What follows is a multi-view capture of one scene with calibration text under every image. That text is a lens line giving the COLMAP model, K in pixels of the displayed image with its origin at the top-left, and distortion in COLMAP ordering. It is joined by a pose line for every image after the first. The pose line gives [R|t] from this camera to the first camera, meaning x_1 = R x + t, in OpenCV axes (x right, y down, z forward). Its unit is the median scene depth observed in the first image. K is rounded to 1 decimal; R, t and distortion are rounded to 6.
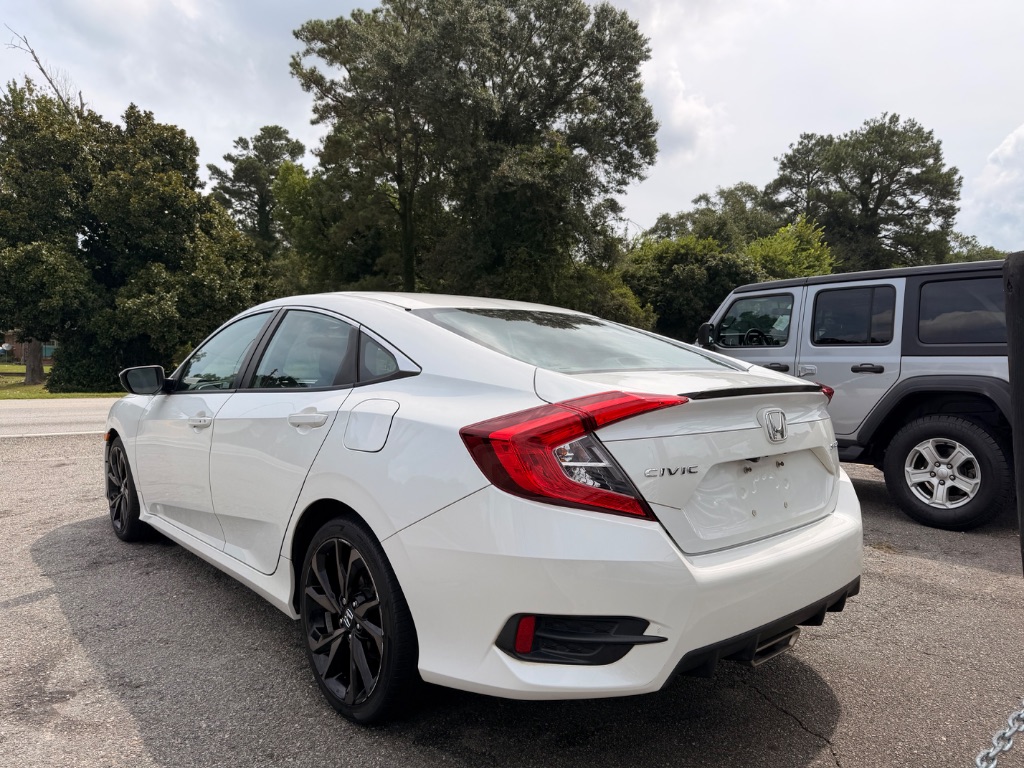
lens RADIAL K [[701.6, 0, 512.0], [0, 701.6, 384.0], [0, 0, 1]] dist [-0.038750, 0.025109]
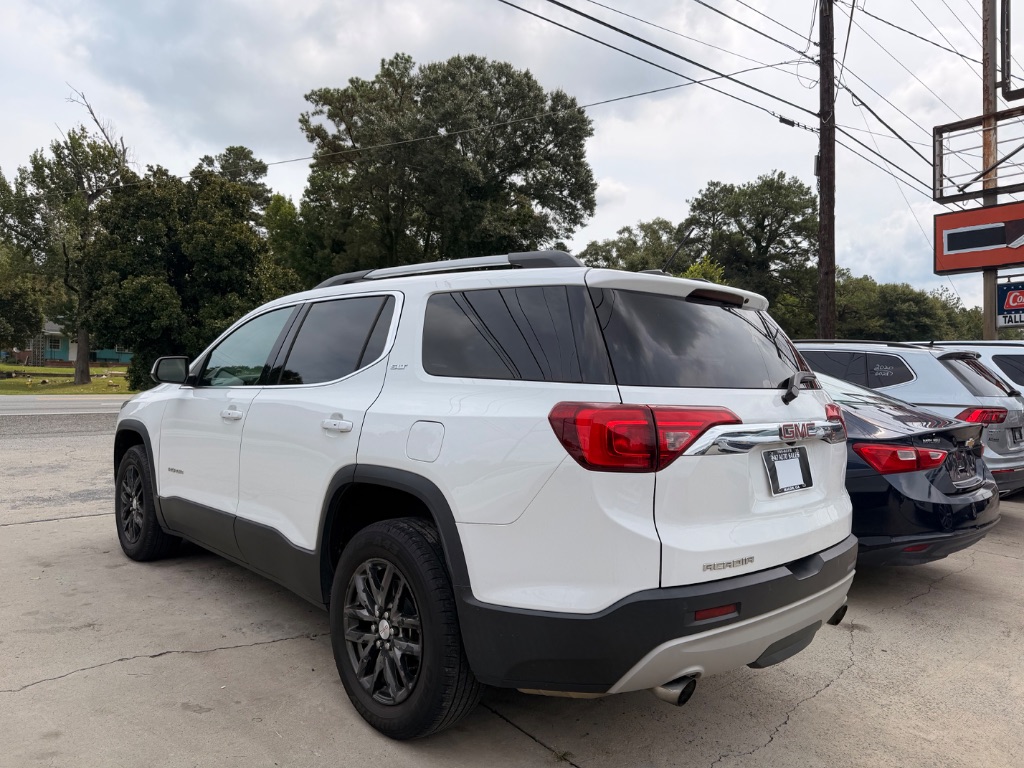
lens RADIAL K [[708.4, 0, 512.0], [0, 708.4, 384.0], [0, 0, 1]] dist [0.003498, -0.000762]
pose [[0.992850, 0.011037, 0.118856, -0.066700], [-0.010077, 0.999912, -0.008672, 0.002478], [-0.118941, 0.007413, 0.992874, -0.184678]]
